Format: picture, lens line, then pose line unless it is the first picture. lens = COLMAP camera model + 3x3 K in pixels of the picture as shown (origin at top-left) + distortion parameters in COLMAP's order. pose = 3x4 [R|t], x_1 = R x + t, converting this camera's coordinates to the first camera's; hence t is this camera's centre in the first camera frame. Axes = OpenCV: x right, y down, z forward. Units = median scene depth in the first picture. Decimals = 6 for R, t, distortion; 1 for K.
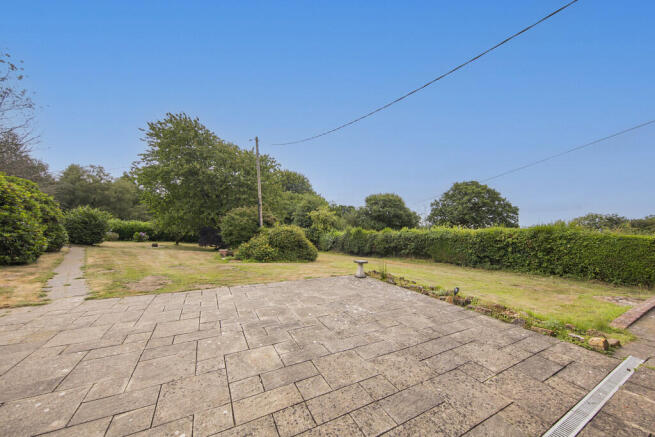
lens RADIAL K [[231.7, 0, 332.7], [0, 231.7, 221.0], [0, 0, 1]] dist [-0.002492, -0.000307]
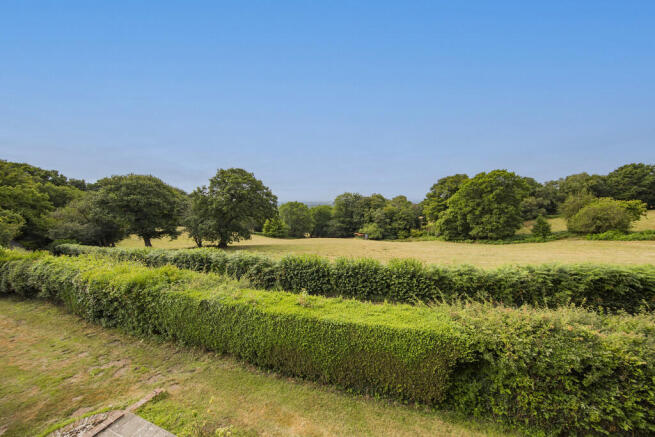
lens RADIAL K [[235.6, 0, 326.1], [0, 235.6, 206.5], [0, 0, 1]] dist [-0.002701, -0.000334]
pose [[0.763974, -0.042591, 0.643840, 0.486092], [0.001680, 0.997947, 0.064022, -0.154026], [-0.645245, -0.047829, 0.762477, -0.028502]]
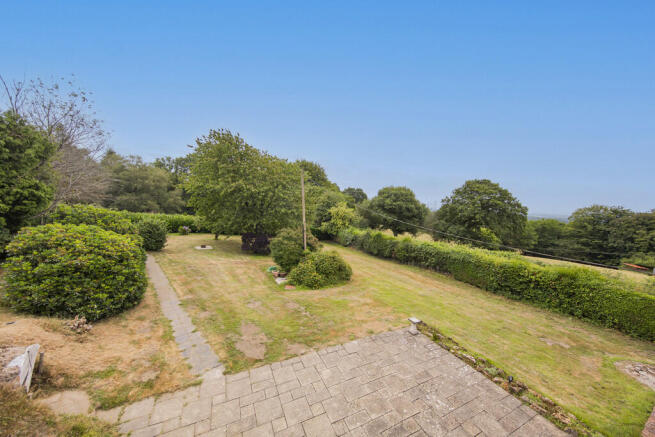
lens RADIAL K [[215.3, 0, 327.5], [0, 215.3, 219.0], [0, 0, 1]] dist [-0.002701, -0.000841]
pose [[0.998545, 0.029929, -0.044846, -0.109050], [-0.024985, 0.993943, 0.107017, -0.168654], [0.047778, -0.105741, 0.993245, -0.025069]]
